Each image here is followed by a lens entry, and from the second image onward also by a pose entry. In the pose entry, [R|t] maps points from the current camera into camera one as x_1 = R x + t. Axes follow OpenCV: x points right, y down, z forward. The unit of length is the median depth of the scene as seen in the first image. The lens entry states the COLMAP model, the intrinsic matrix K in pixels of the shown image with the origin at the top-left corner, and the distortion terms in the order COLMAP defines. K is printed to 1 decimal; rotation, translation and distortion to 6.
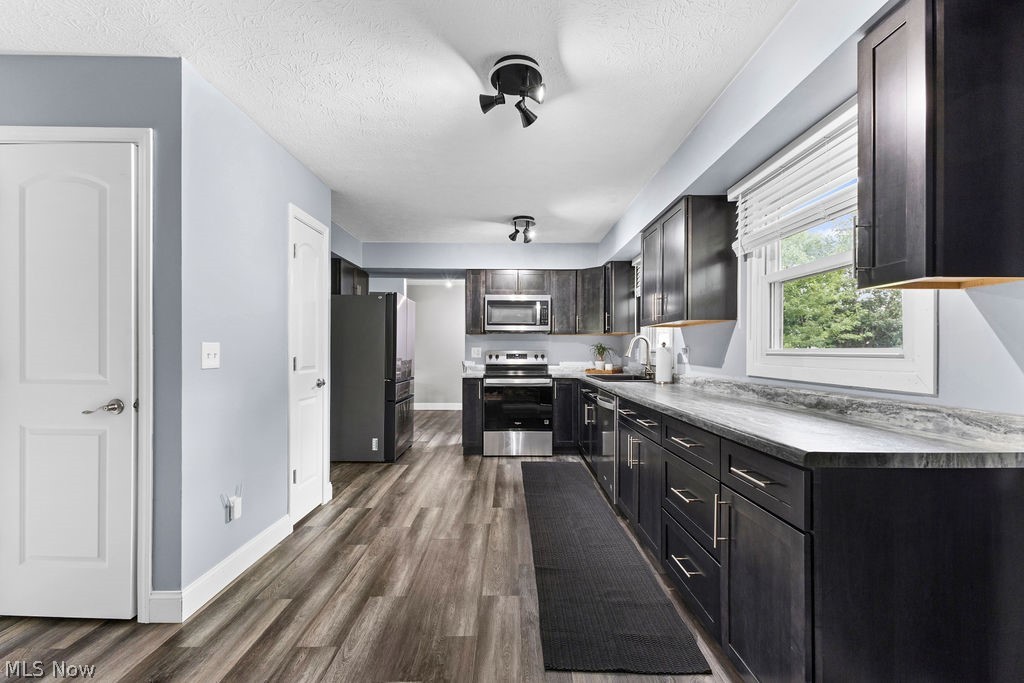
lens RADIAL K [[441.7, 0, 516.2], [0, 441.7, 350.9], [0, 0, 1]] dist [0.008194, -0.000804]
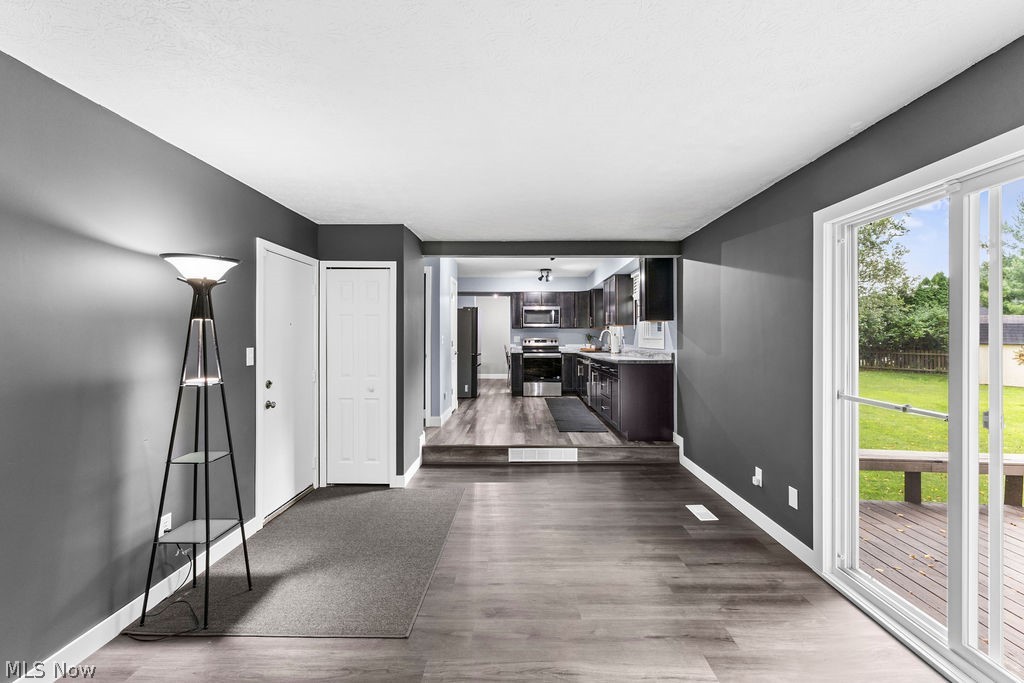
lens RADIAL K [[441.7, 0, 516.9], [0, 441.7, 336.5], [0, 0, 1]] dist [0.008194, -0.000804]
pose [[0.999874, -0.004446, -0.015218, -0.072058], [0.004340, 0.999966, -0.006999, 0.005760], [0.015249, 0.006932, 0.999860, -0.813811]]
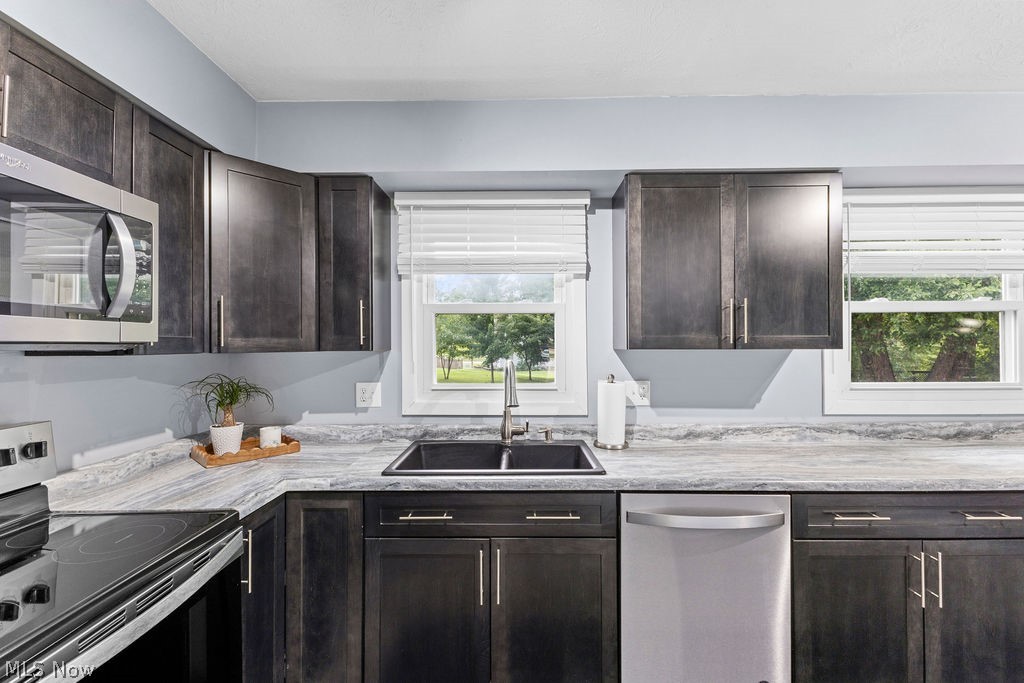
lens RADIAL K [[441.7, 0, 511.2], [0, 441.7, 341.0], [0, 0, 1]] dist [0.008194, -0.000804]
pose [[0.030740, 0.004651, 0.999517, -0.183934], [0.009223, 0.999945, -0.004936, -0.046308], [-0.999485, 0.009370, 0.030695, 0.831503]]
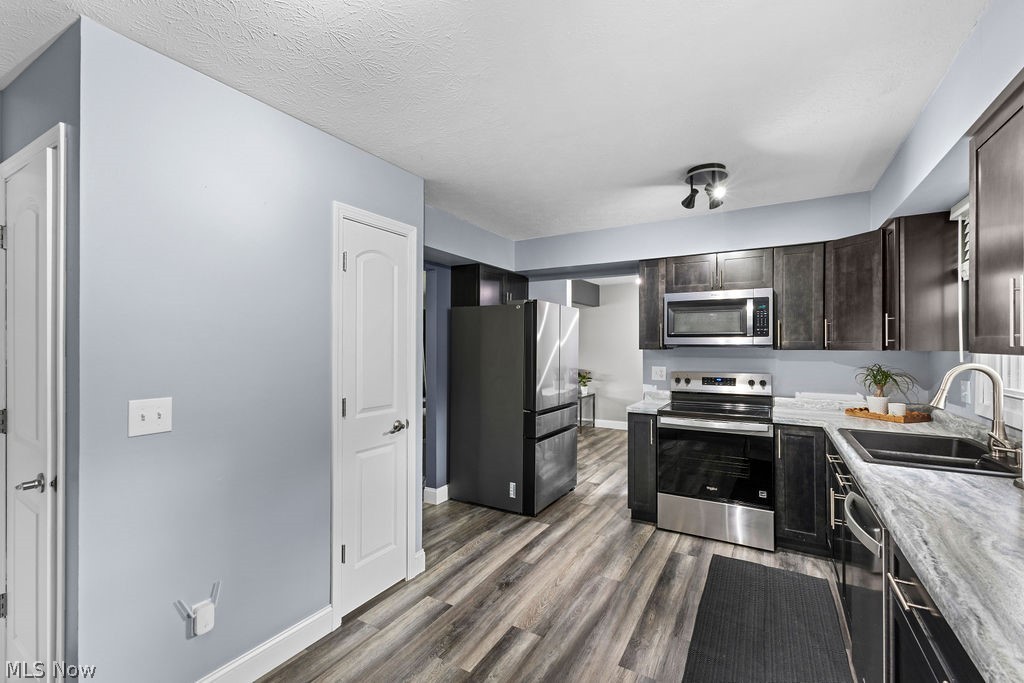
lens RADIAL K [[441.7, 0, 513.8], [0, 441.7, 343.2], [0, 0, 1]] dist [0.008194, -0.000804]
pose [[0.857702, -0.004977, -0.514123, 0.090010], [0.000514, 0.999961, -0.008822, -0.045024], [0.514147, 0.007302, 0.857671, 0.290803]]
